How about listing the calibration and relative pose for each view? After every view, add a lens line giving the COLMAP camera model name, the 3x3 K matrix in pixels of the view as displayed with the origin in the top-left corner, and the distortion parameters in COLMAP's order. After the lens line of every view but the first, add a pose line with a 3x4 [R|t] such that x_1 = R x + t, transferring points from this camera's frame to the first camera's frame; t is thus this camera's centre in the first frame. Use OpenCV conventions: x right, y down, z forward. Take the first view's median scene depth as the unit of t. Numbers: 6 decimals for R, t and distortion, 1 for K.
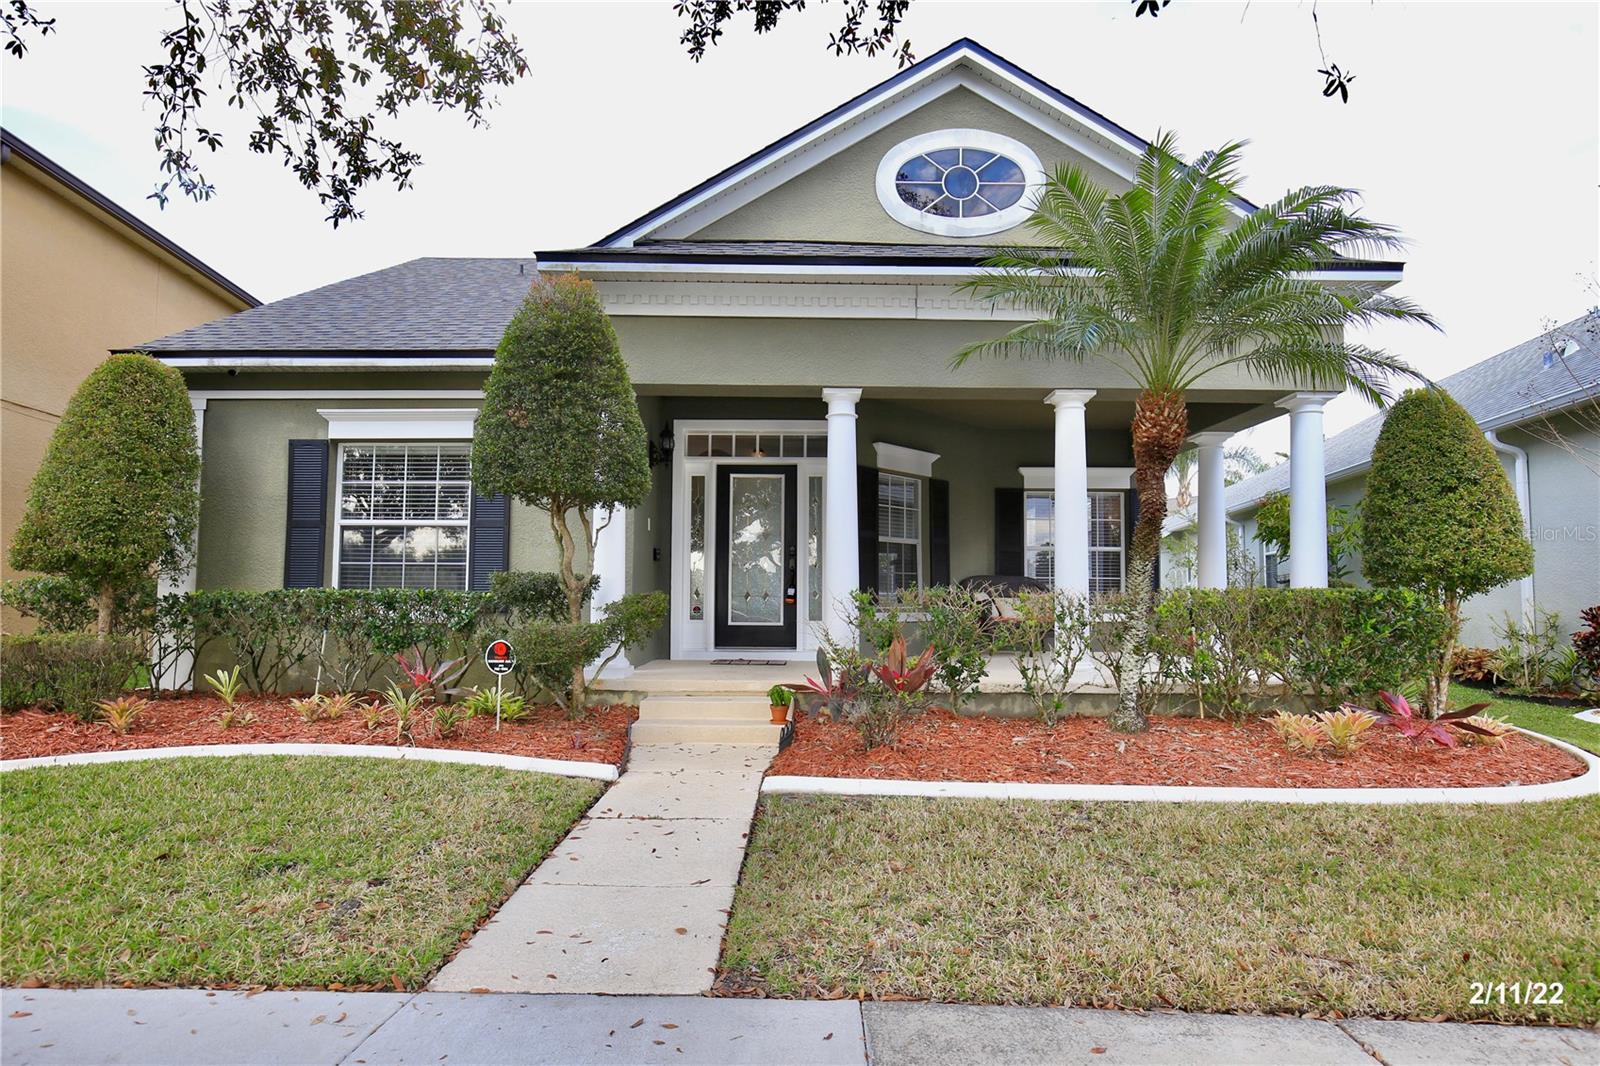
lens RADIAL K [[810.6, 0, 800.0], [0, 810.6, 533.0], [0, 0, 1]] dist [-0.011321, -0.000533]
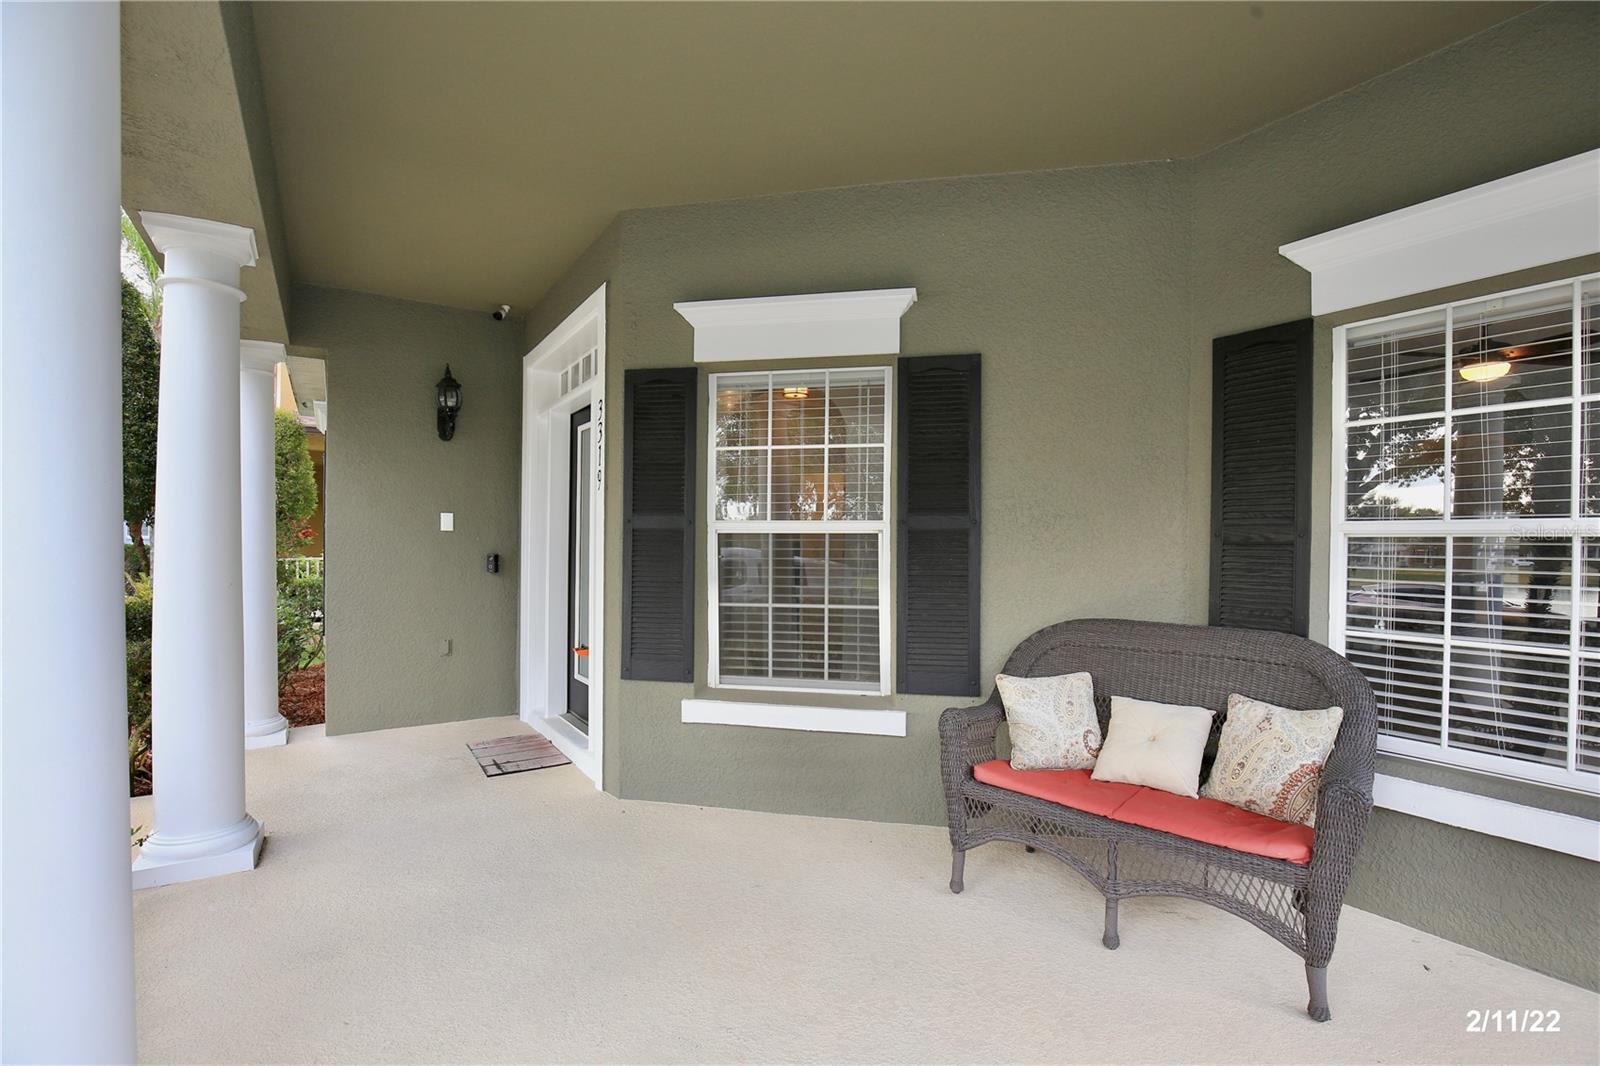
lens RADIAL K [[740.3, 0, 803.4], [0, 740.3, 549.1], [0, 0, 1]] dist [-0.034925, 0.007559]
pose [[0.530100, -0.012438, -0.847844, 0.578300], [0.039827, 0.999154, 0.010243, 0.020973], [0.846999, -0.039197, 0.530147, 1.064356]]
